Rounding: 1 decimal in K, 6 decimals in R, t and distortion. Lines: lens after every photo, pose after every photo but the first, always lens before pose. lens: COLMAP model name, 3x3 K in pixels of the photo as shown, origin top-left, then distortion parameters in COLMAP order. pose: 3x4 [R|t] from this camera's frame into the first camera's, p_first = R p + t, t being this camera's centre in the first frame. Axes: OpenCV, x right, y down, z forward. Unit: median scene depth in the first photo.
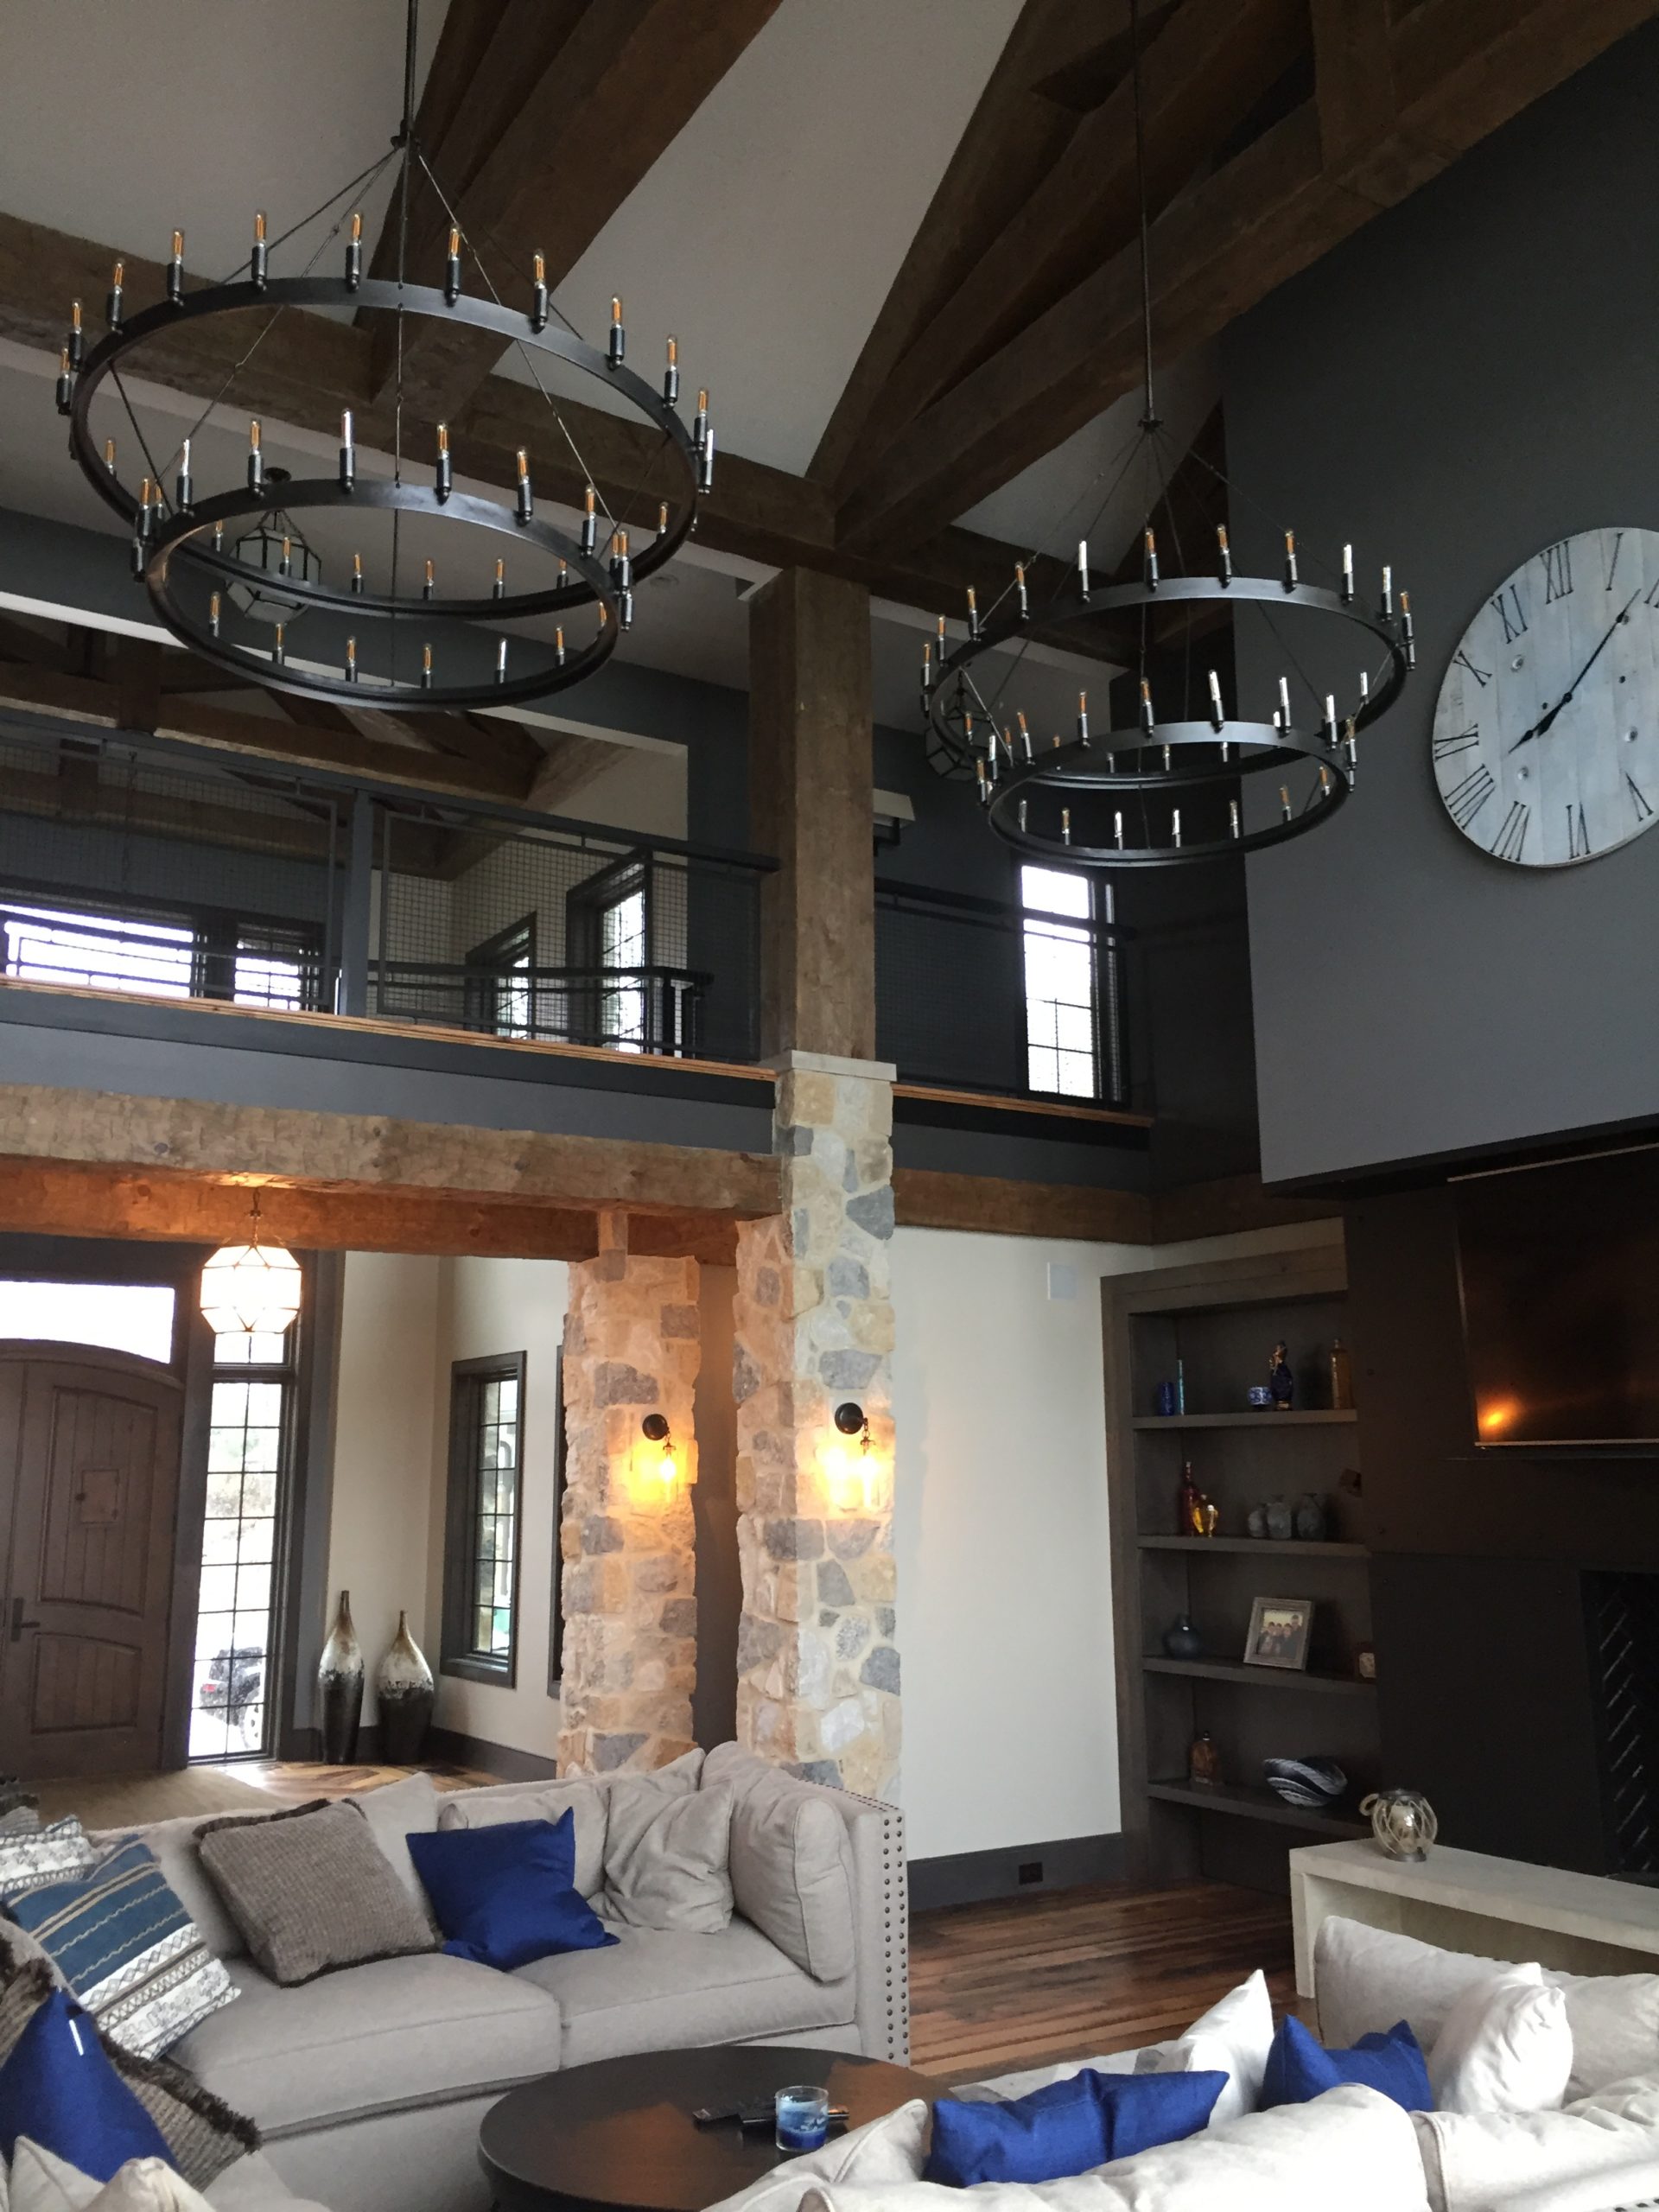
lens RADIAL K [[1881.9, 0, 828.6], [0, 1881.9, 1108.0], [0, 0, 1]] dist [0.062789, -0.002778]
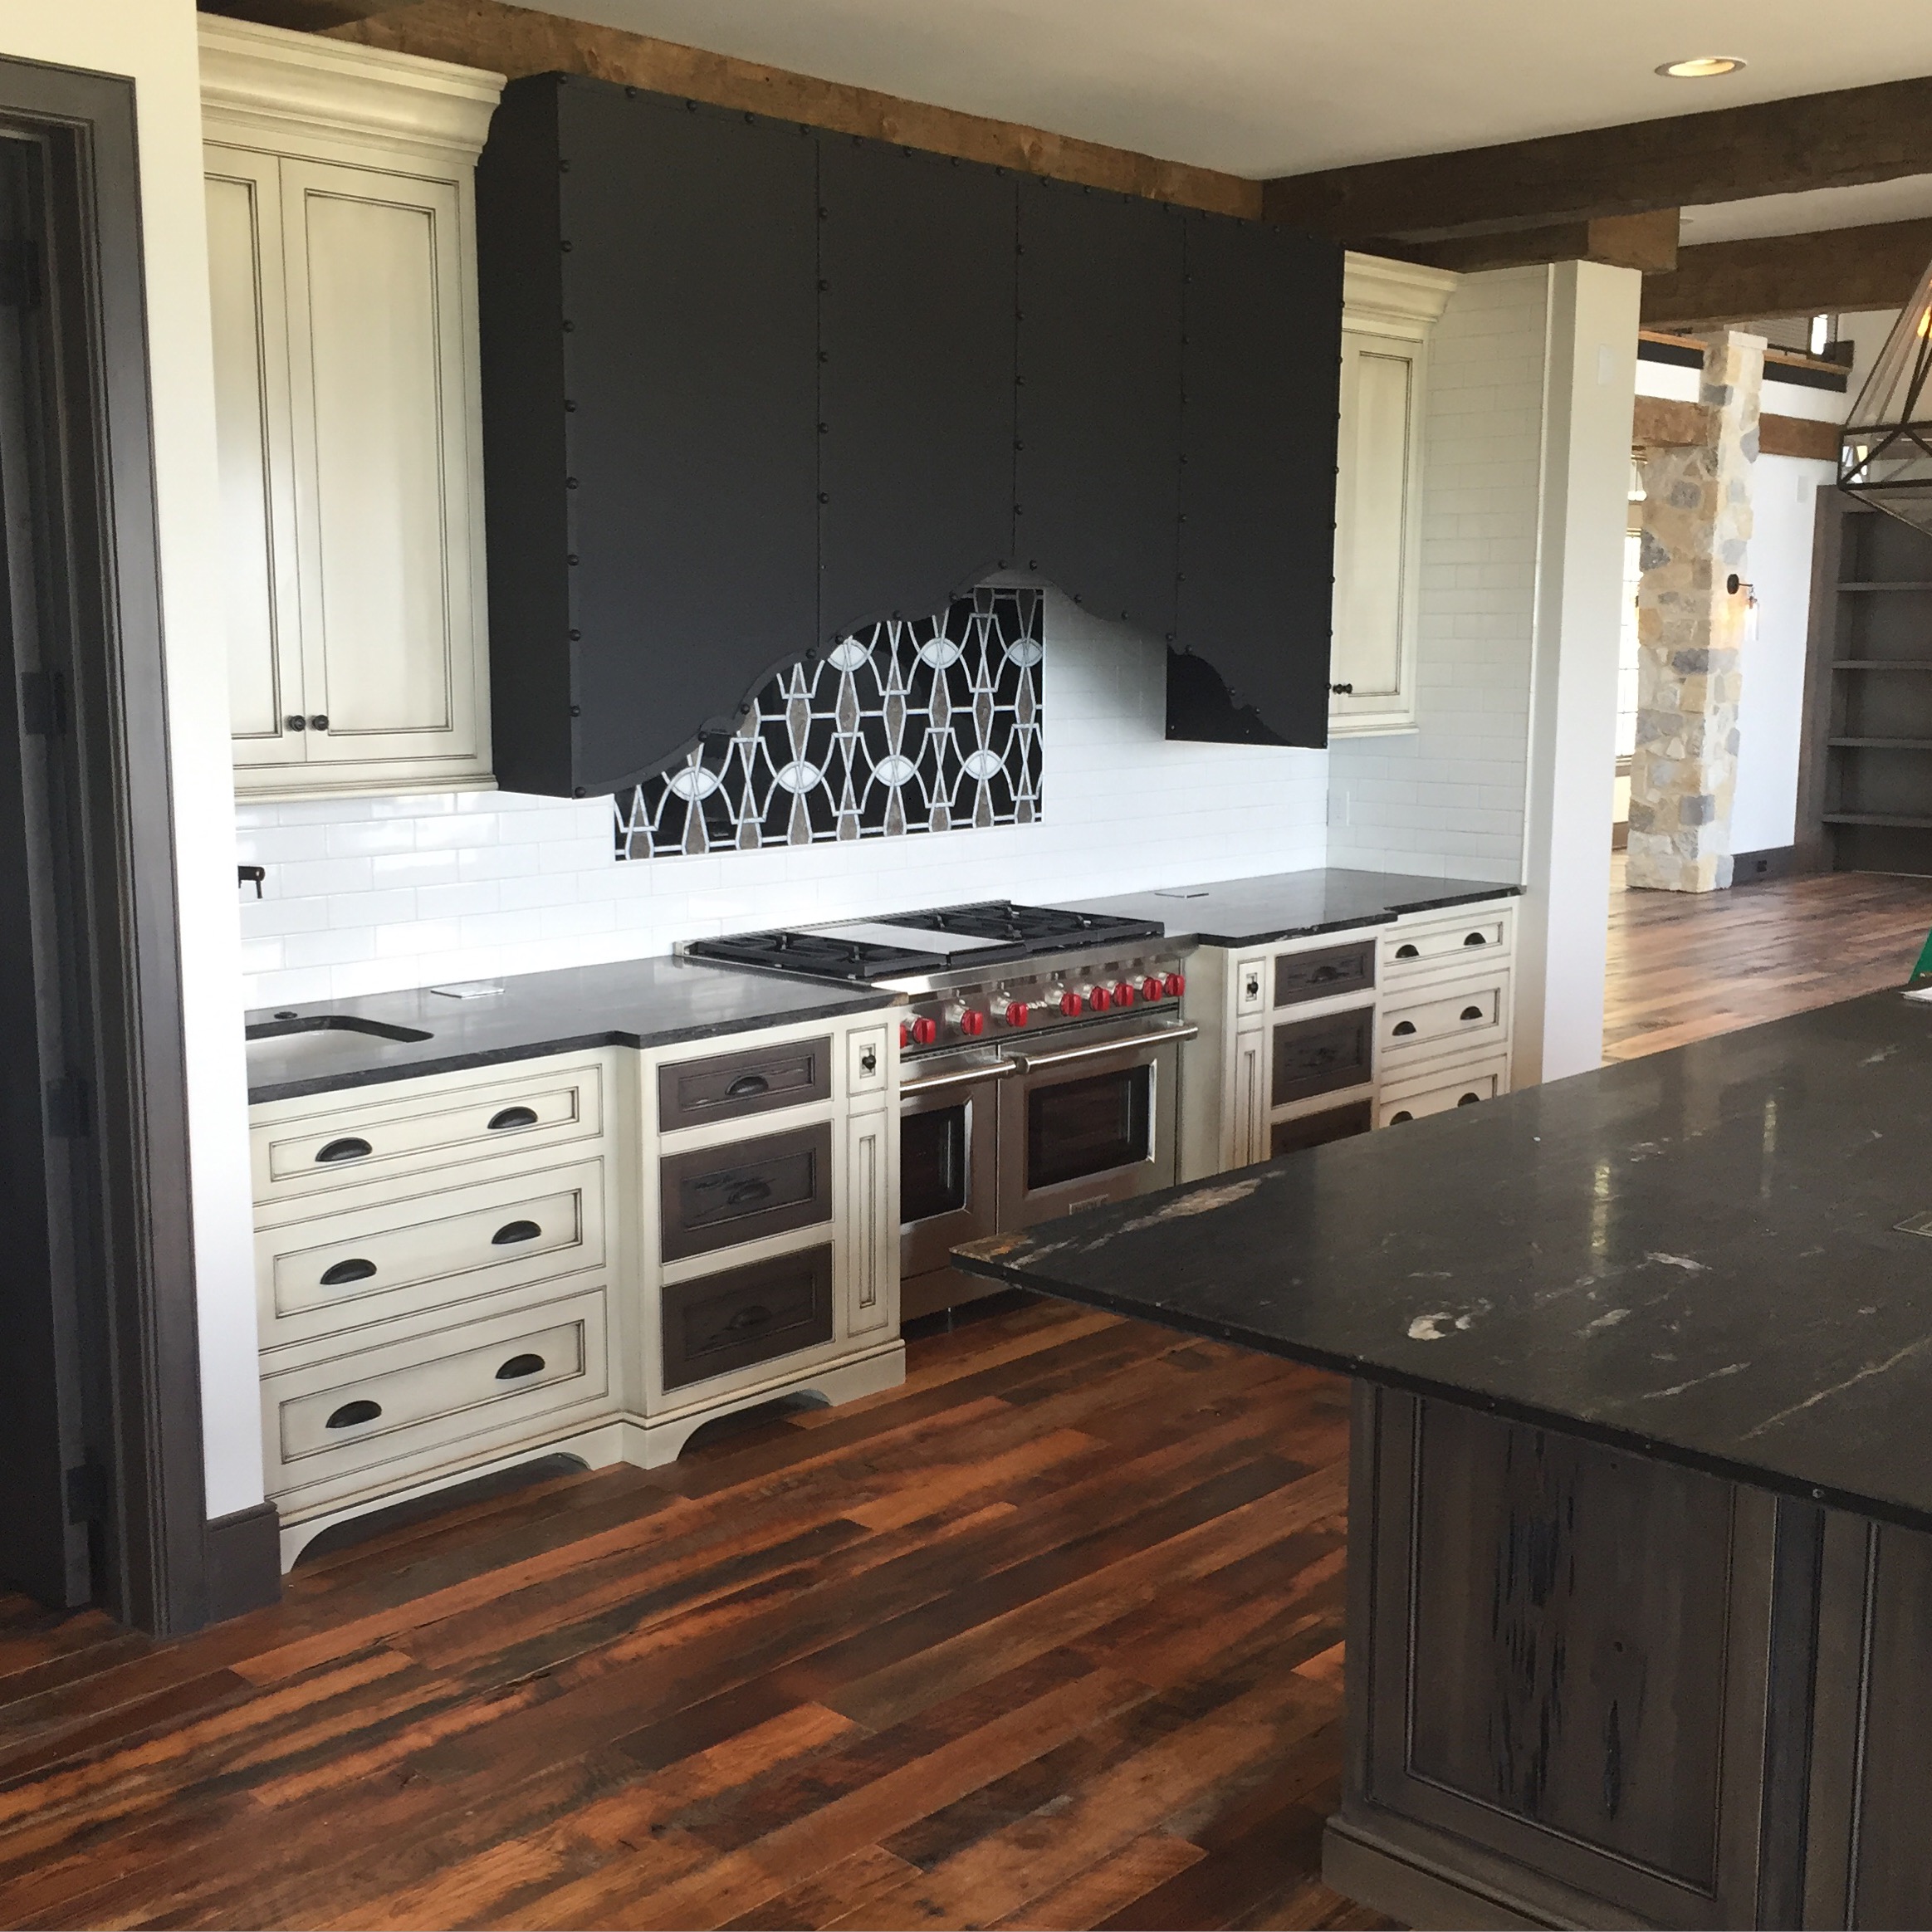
lens RADIAL K [[2223.4, 0, 960.7], [0, 2223.4, 963.5], [0, 0, 1]] dist [0.034664, 0.000000]
pose [[0.973516, -0.025602, 0.227182, -1.012316], [-0.052879, 0.941547, 0.332705, -0.114955], [-0.222420, -0.335907, 0.915257, -0.620477]]
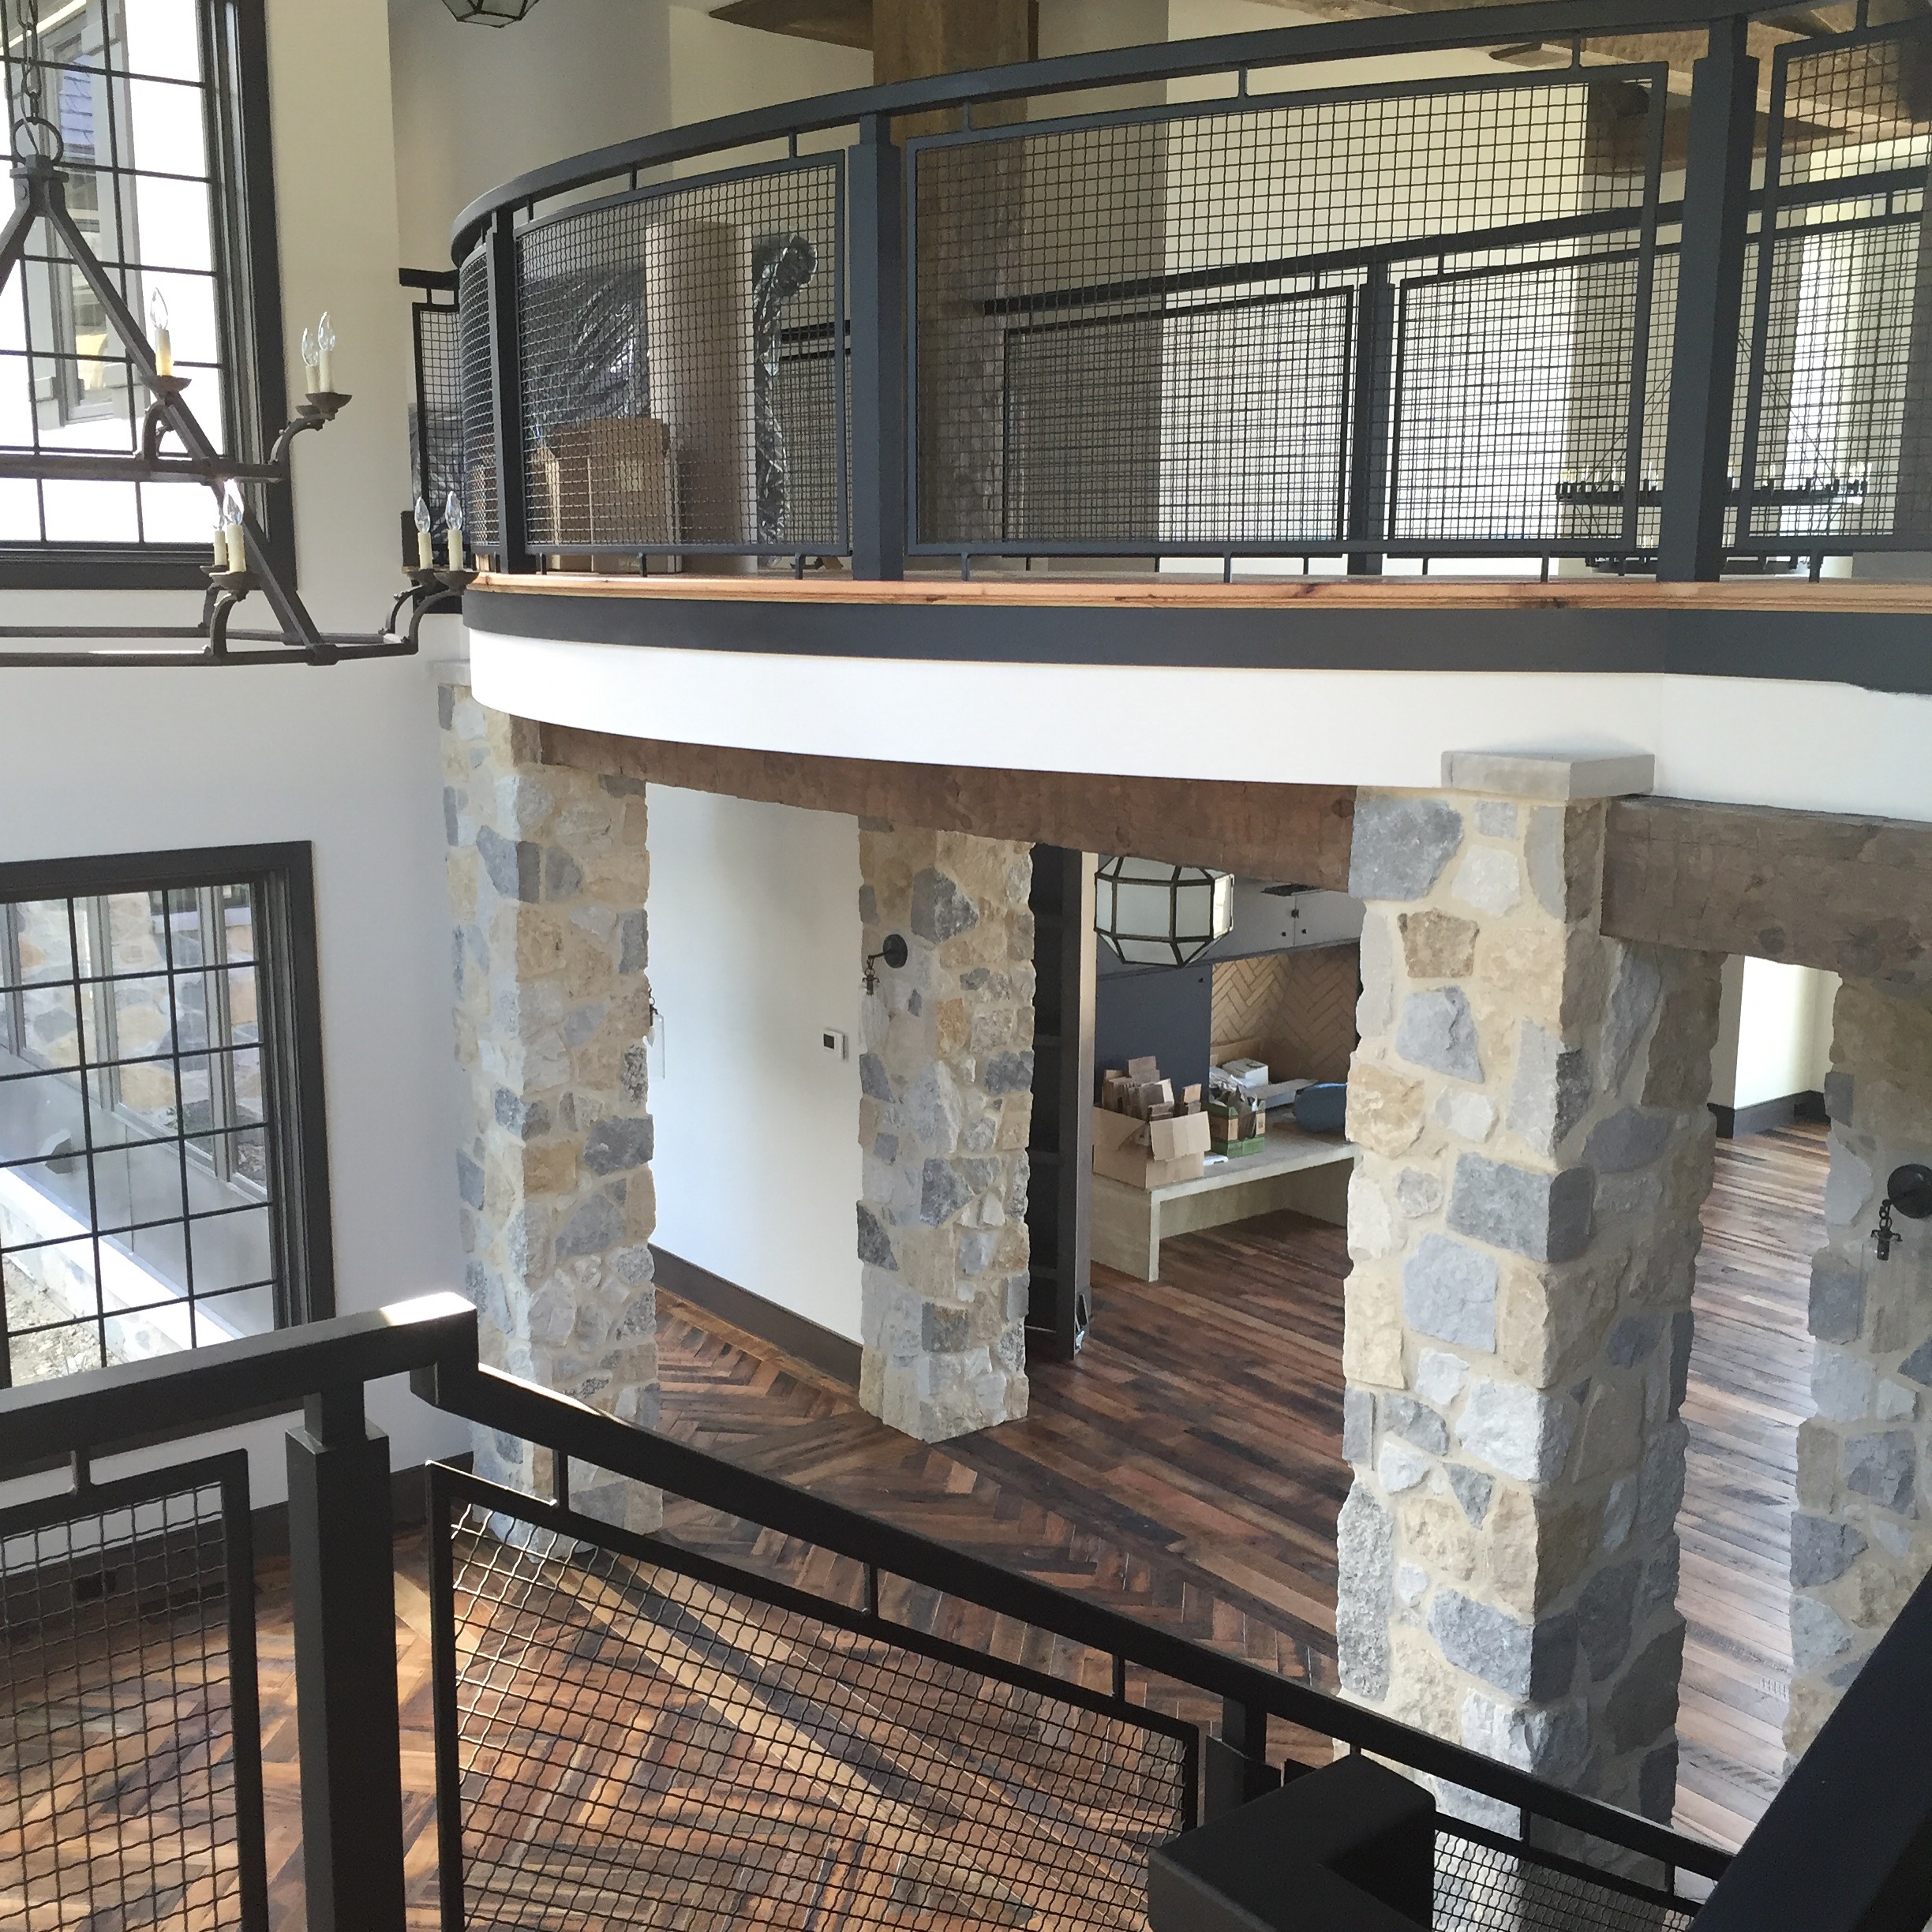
lens RADIAL K [[2223.4, 0, 964.0], [0, 2223.4, 973.0], [0, 0, 1]] dist [0.034664, 0.000000]
pose [[-0.101797, -0.179468, 0.978483, -1.107804], [-0.198836, 0.967416, 0.156752, 0.003724], [-0.974732, -0.178601, -0.134165, 1.158833]]
